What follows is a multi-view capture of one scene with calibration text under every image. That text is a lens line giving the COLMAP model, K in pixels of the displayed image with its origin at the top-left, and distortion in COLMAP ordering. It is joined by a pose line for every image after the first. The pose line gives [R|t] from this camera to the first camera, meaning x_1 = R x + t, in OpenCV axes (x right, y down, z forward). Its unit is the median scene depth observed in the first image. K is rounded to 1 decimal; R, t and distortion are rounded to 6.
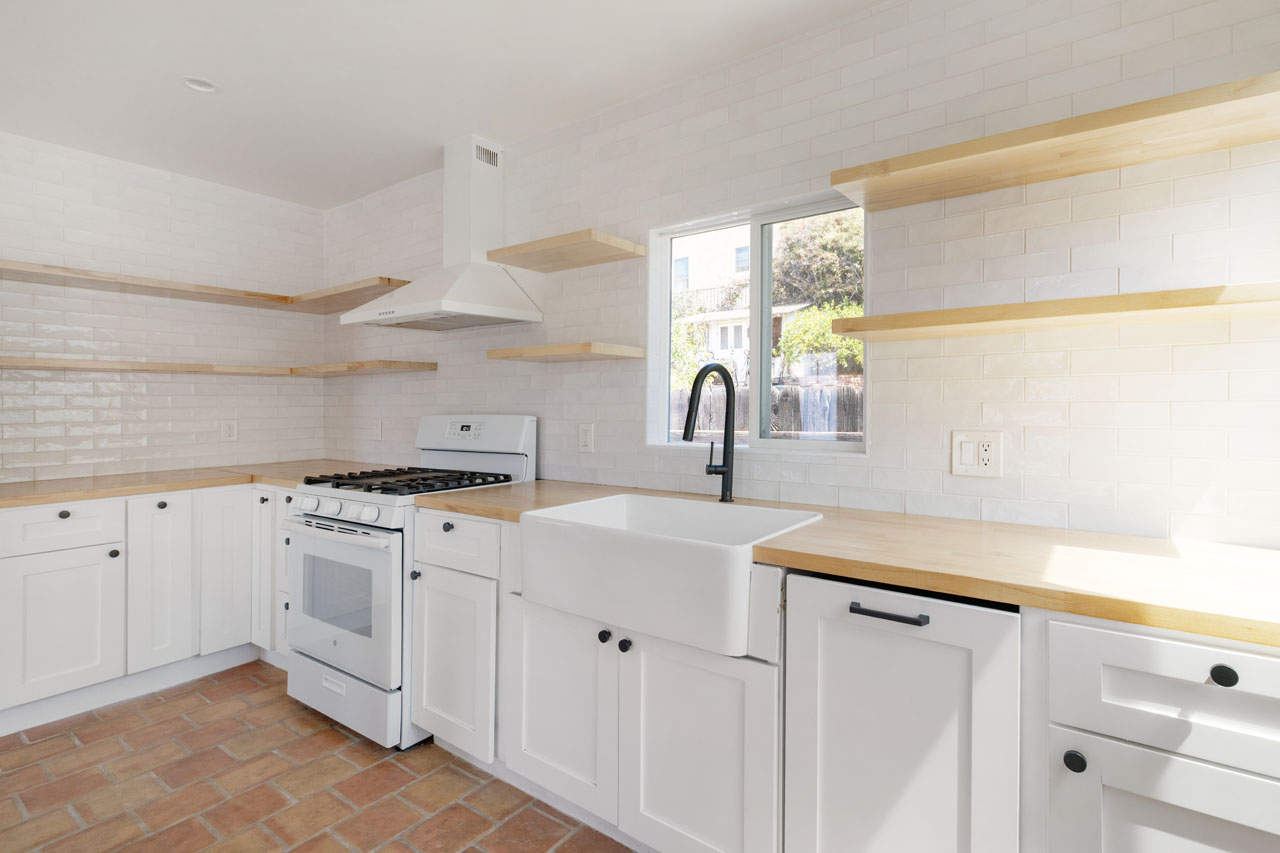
lens RADIAL K [[604.6, 0, 640.7], [0, 604.6, 412.6], [0, 0, 1]] dist [-0.002682, -0.000416]
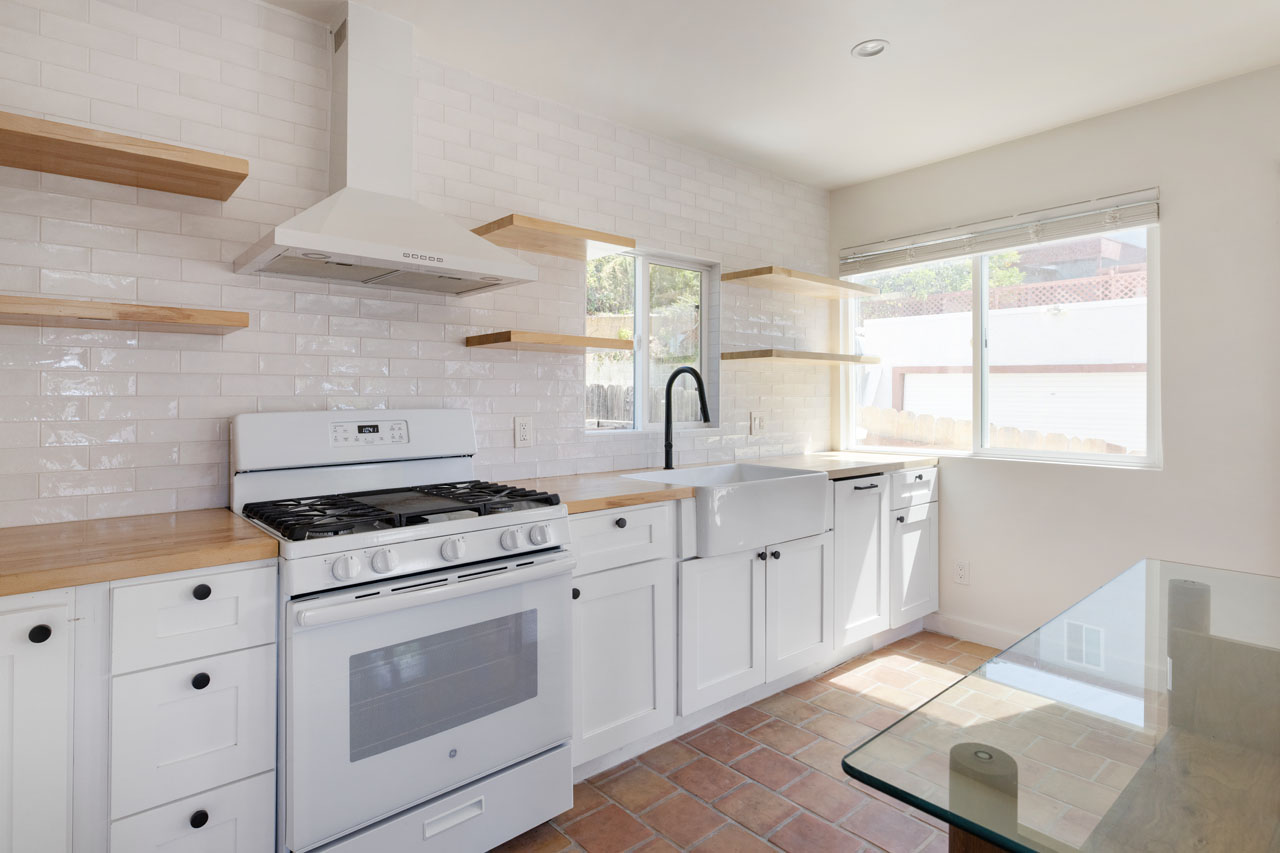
lens RADIAL K [[667.5, 0, 639.7], [0, 667.5, 421.1], [0, 0, 1]] dist [0.002647, -0.000007]
pose [[0.236524, -0.027051, 0.971249, -1.432848], [0.014614, 0.999598, 0.024282, 0.003270], [-0.971516, 0.008451, 0.236825, 0.772980]]
